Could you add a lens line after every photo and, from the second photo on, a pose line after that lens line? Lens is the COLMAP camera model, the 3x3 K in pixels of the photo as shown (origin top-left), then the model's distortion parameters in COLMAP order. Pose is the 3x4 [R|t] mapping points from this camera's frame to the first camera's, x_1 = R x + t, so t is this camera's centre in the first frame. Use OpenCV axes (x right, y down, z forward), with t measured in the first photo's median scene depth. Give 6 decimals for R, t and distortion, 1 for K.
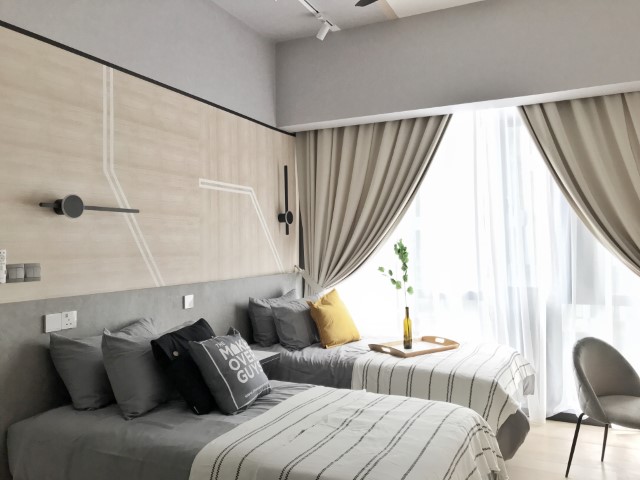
lens RADIAL K [[525.9, 0, 320.0], [0, 525.9, 240.0], [0, 0, 1]] dist [0.058256, -0.008076]
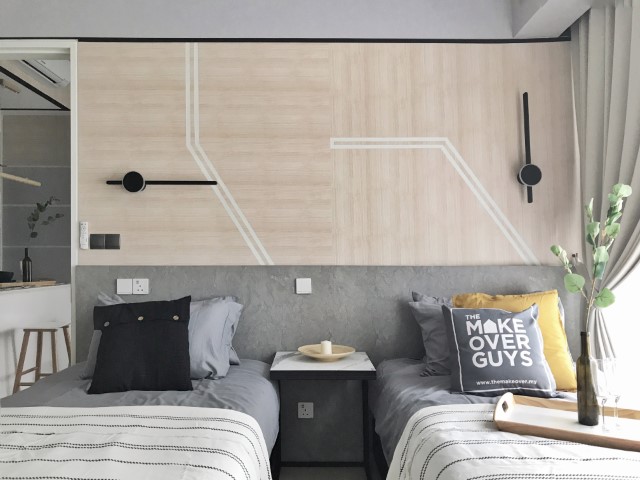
lens RADIAL K [[525.9, 0, 320.0], [0, 525.9, 240.0], [0, 0, 1]] dist [0.058256, -0.008076]
pose [[0.440575, -0.017746, -0.897540, 0.543993], [0.003627, 0.999832, -0.017988, 0.061661], [0.897709, 0.004670, 0.440565, 0.692676]]
